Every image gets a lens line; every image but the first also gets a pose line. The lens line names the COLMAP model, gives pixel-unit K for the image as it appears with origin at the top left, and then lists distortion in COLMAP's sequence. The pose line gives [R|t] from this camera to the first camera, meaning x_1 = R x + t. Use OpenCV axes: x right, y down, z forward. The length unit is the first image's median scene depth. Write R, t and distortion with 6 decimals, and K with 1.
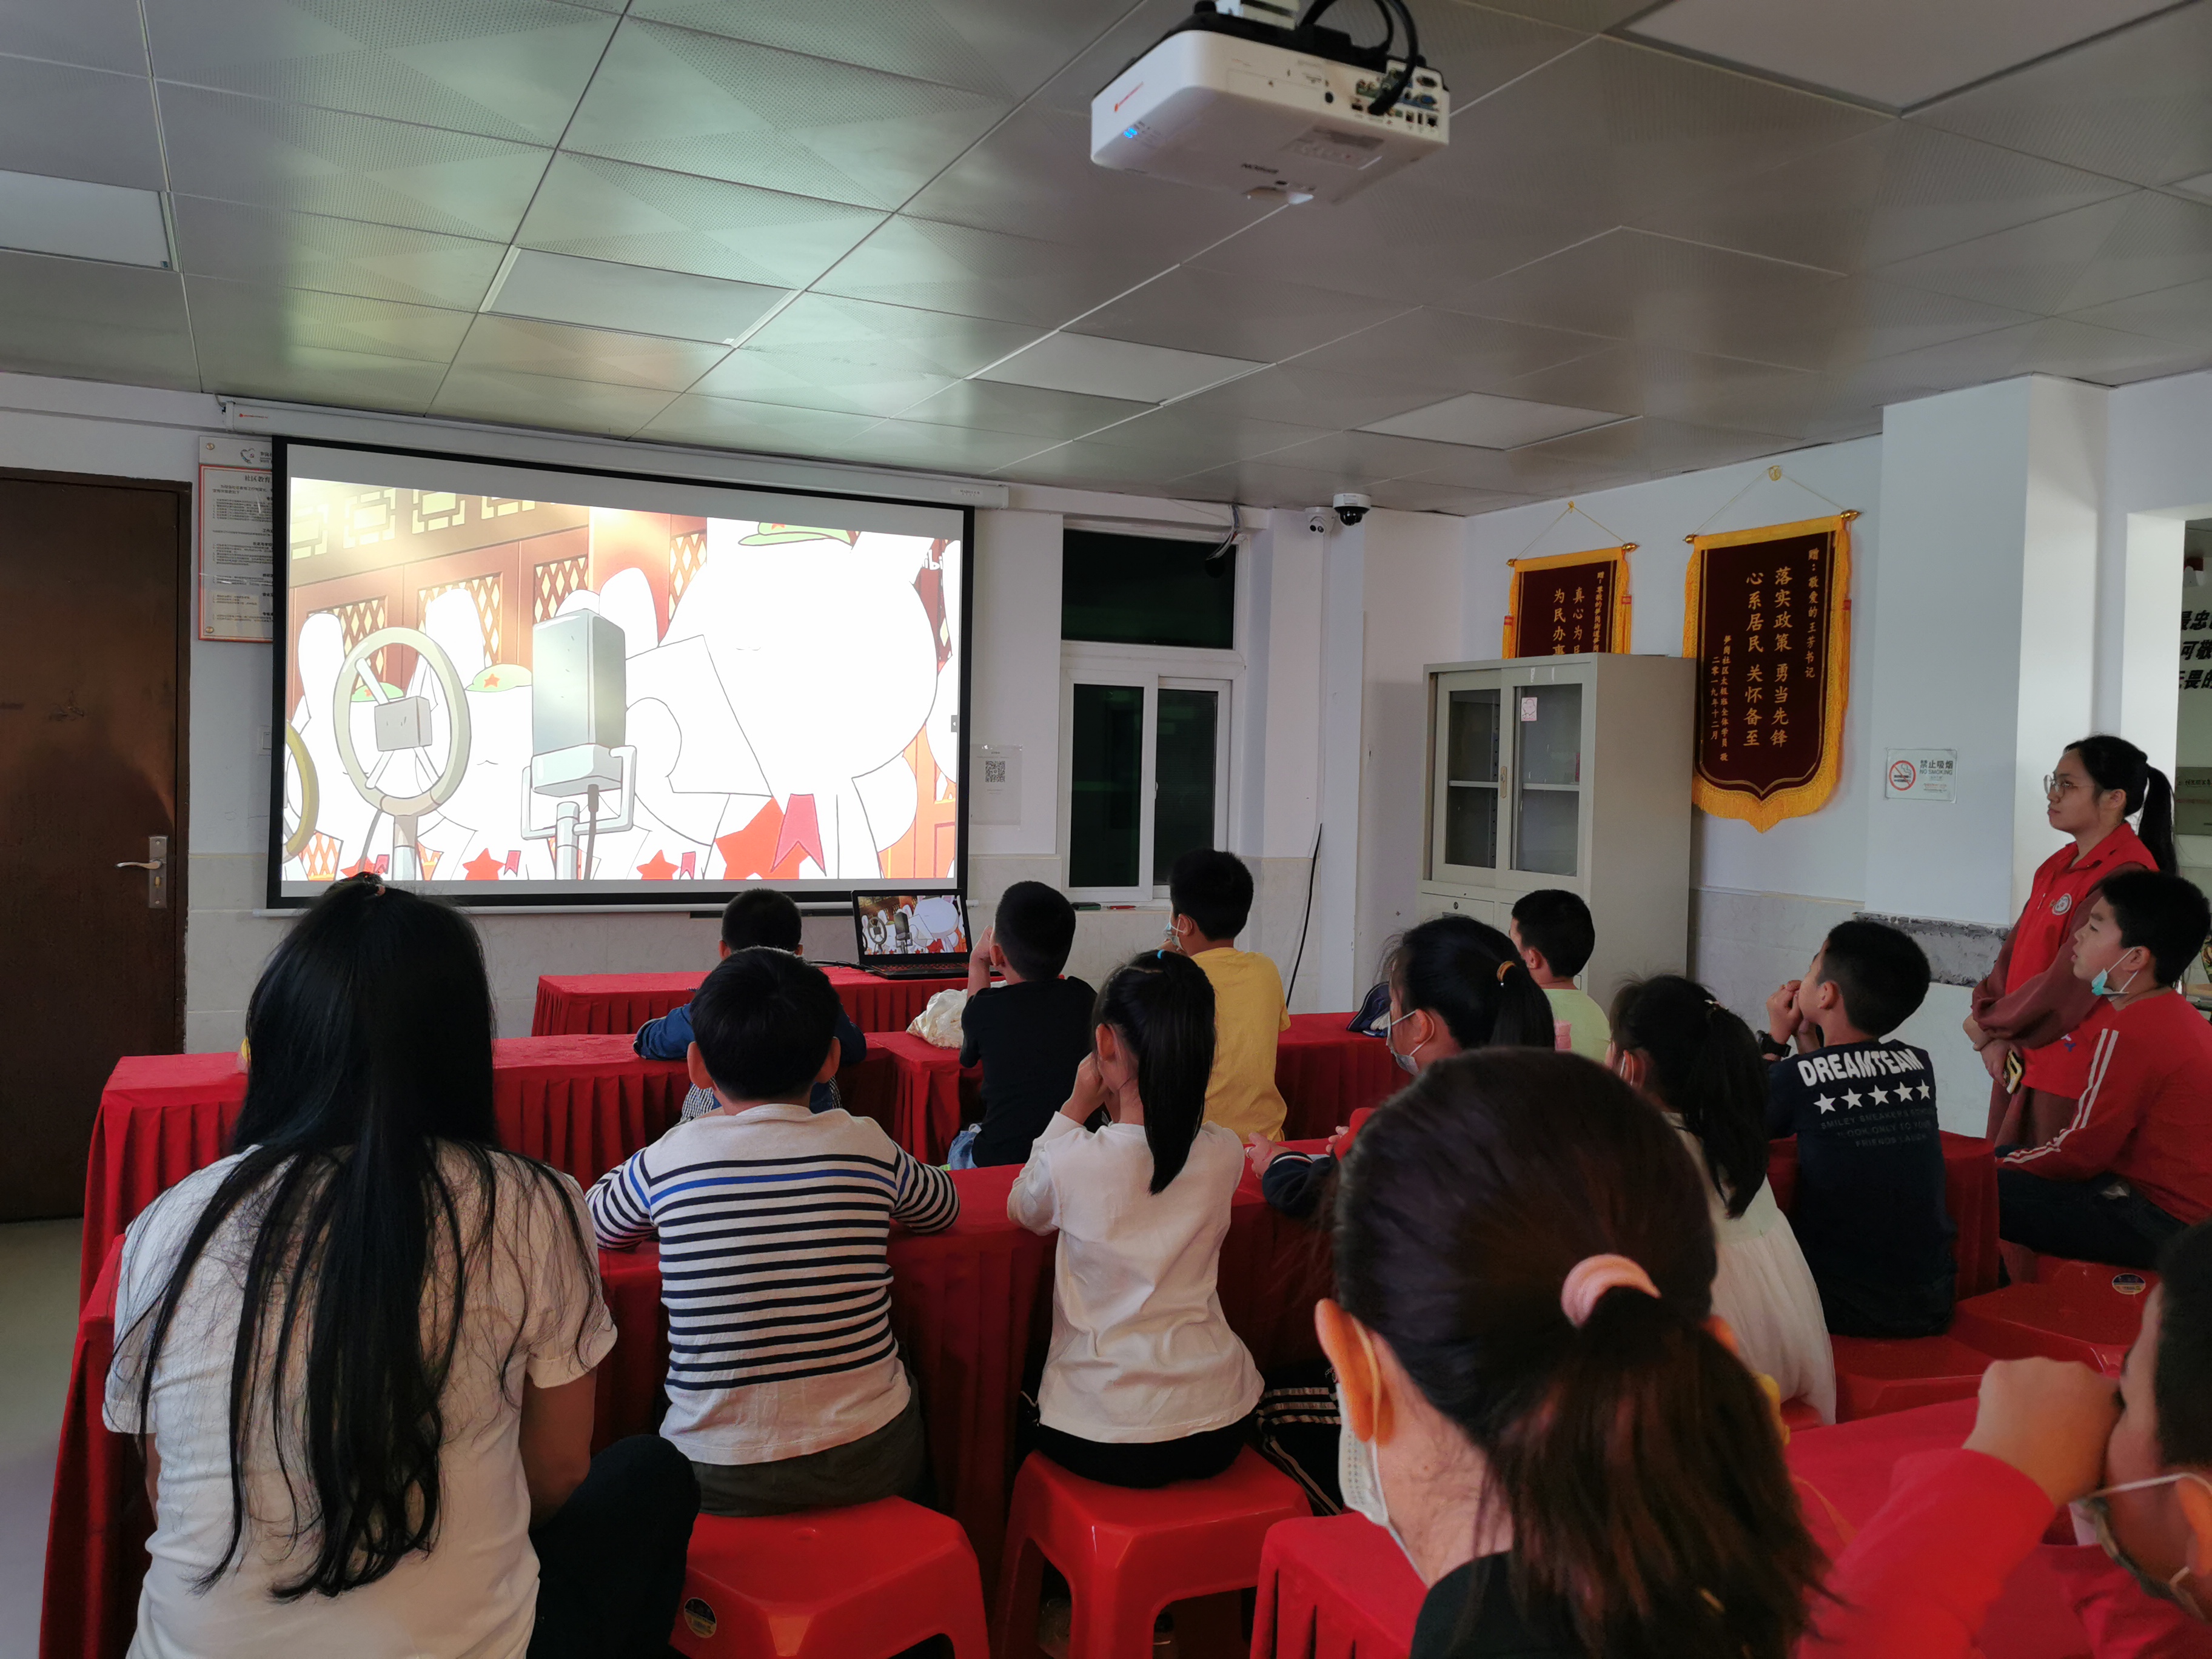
lens RADIAL K [[1715.7, 0, 1115.4], [0, 1715.7, 815.0], [0, 0, 1]] dist [0.055945, -0.077918]
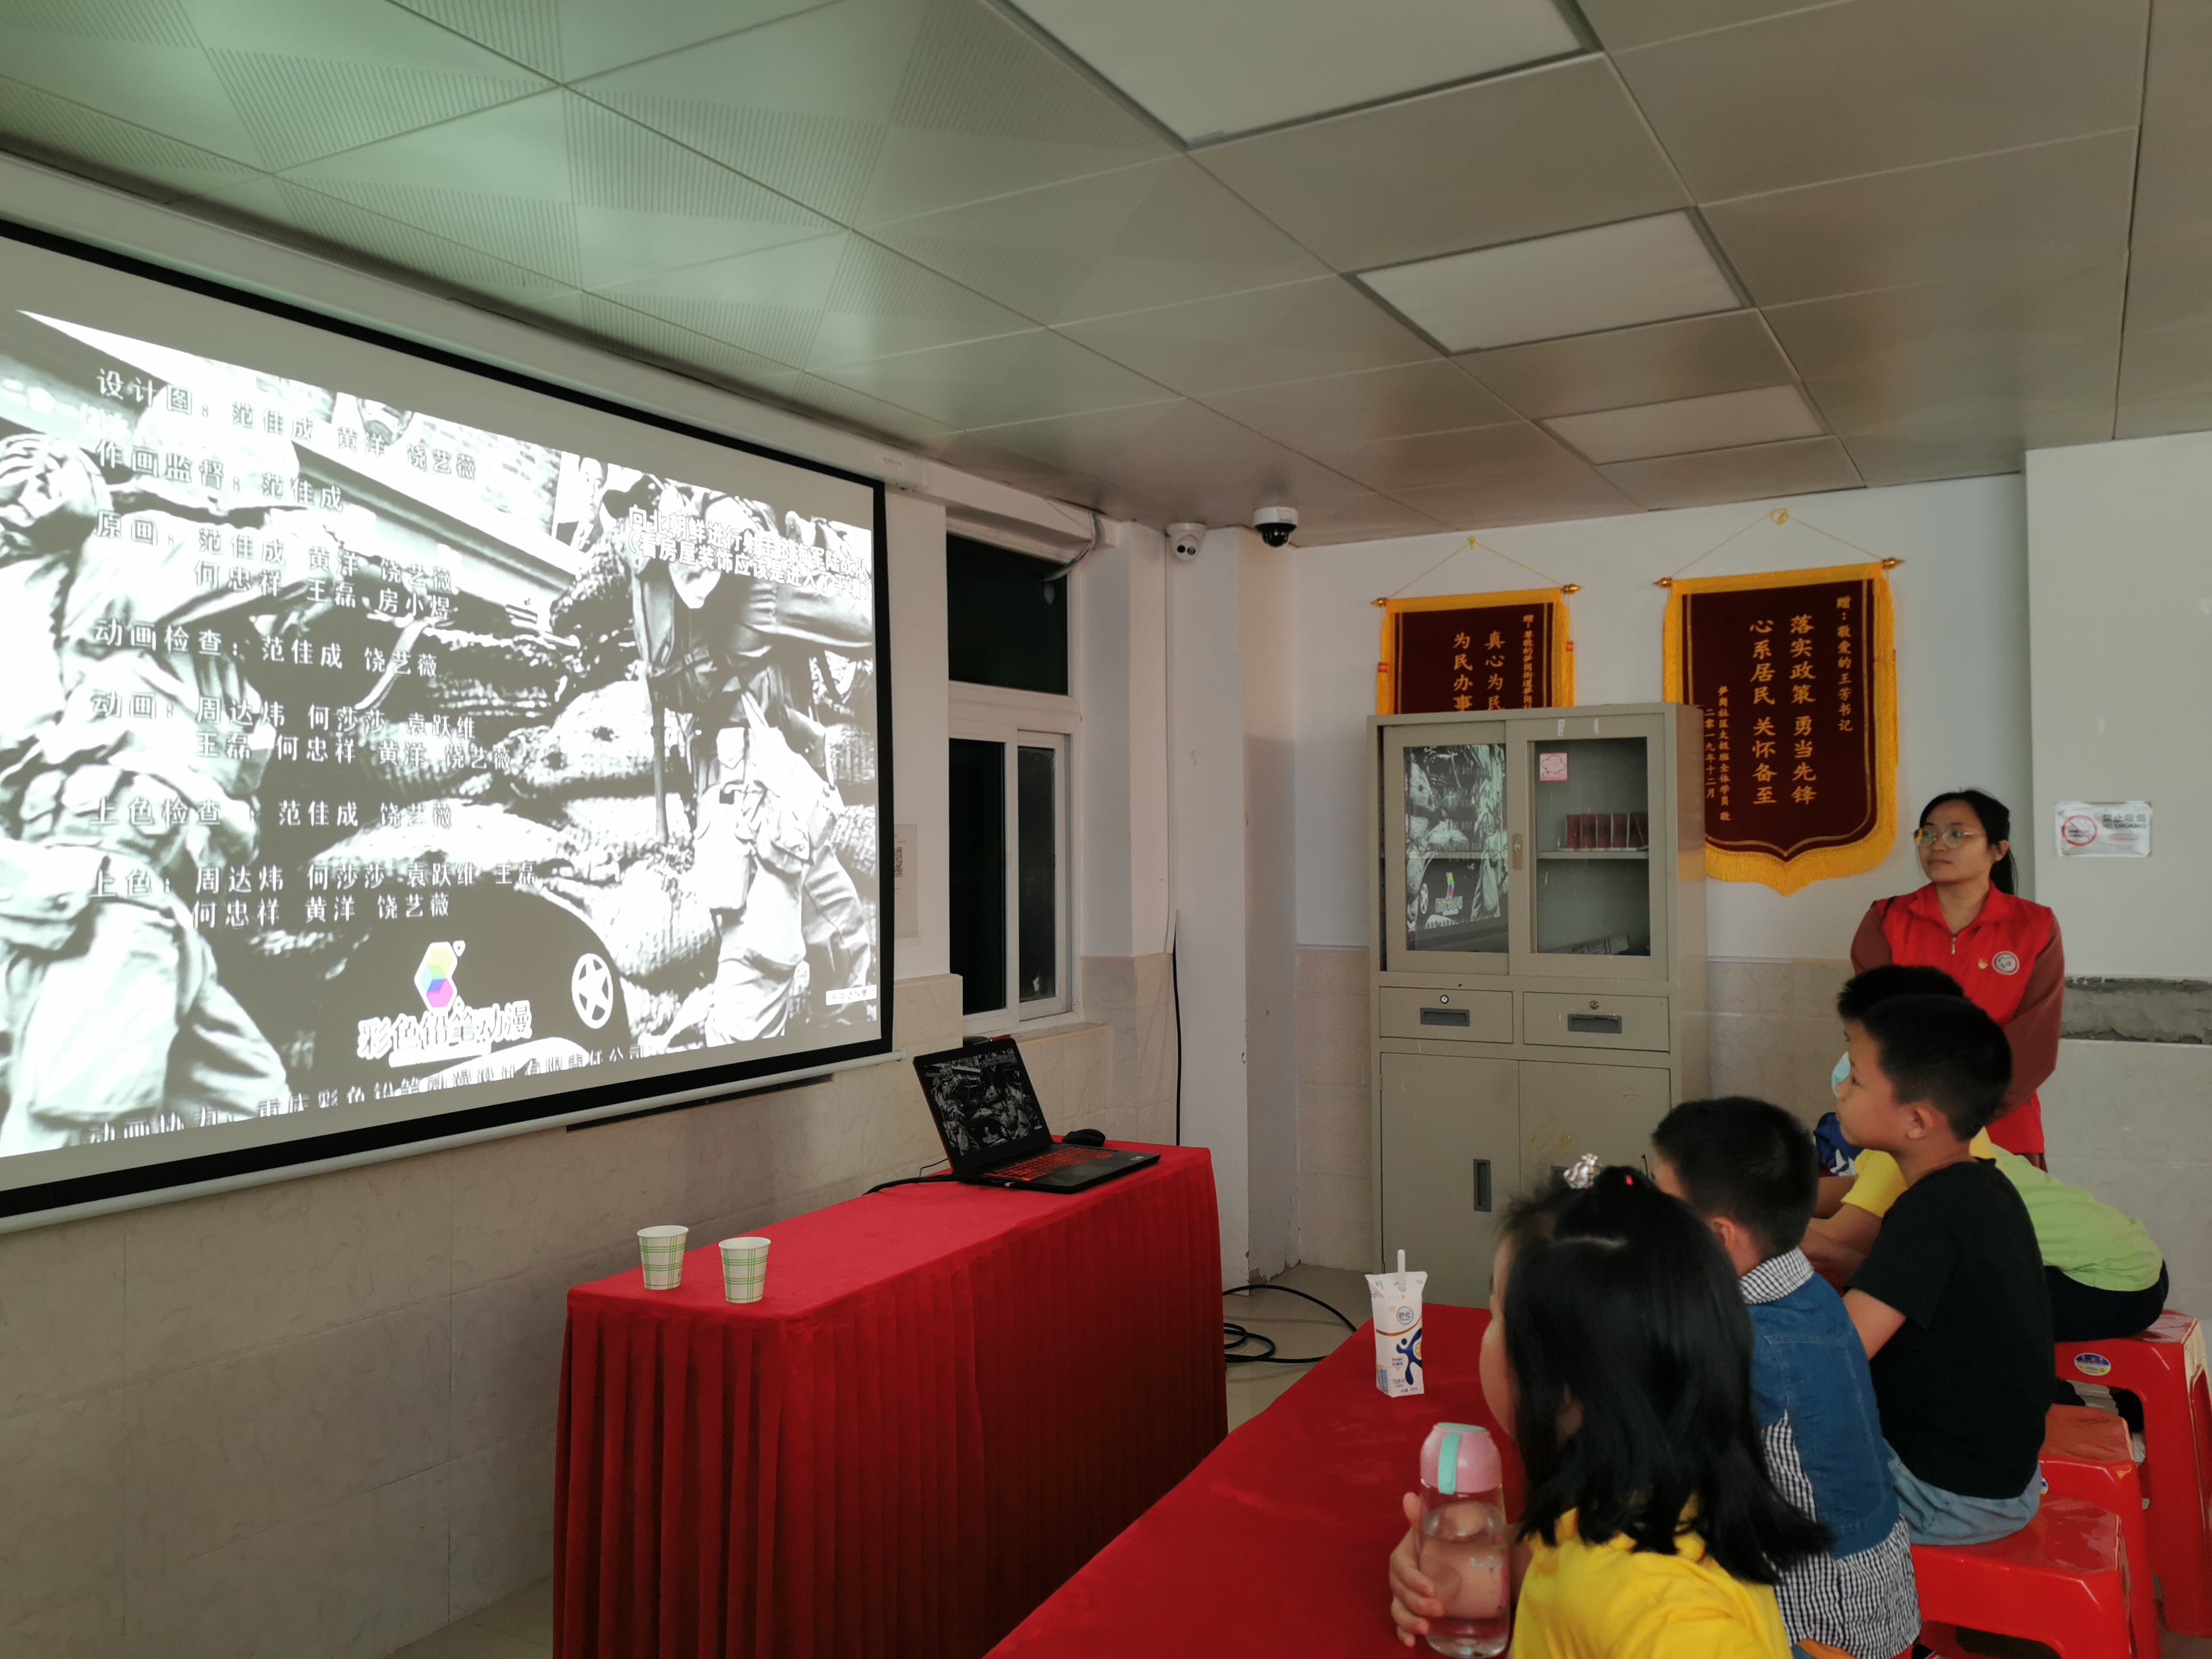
lens RADIAL K [[1715.7, 0, 1119.1], [0, 1715.7, 826.4], [0, 0, 1]] dist [0.055945, -0.077918]
pose [[0.823152, -0.026182, 0.567217, -0.445117], [0.044391, 0.998846, -0.018316, -0.025671], [-0.566083, 0.040256, 0.823364, 0.417875]]
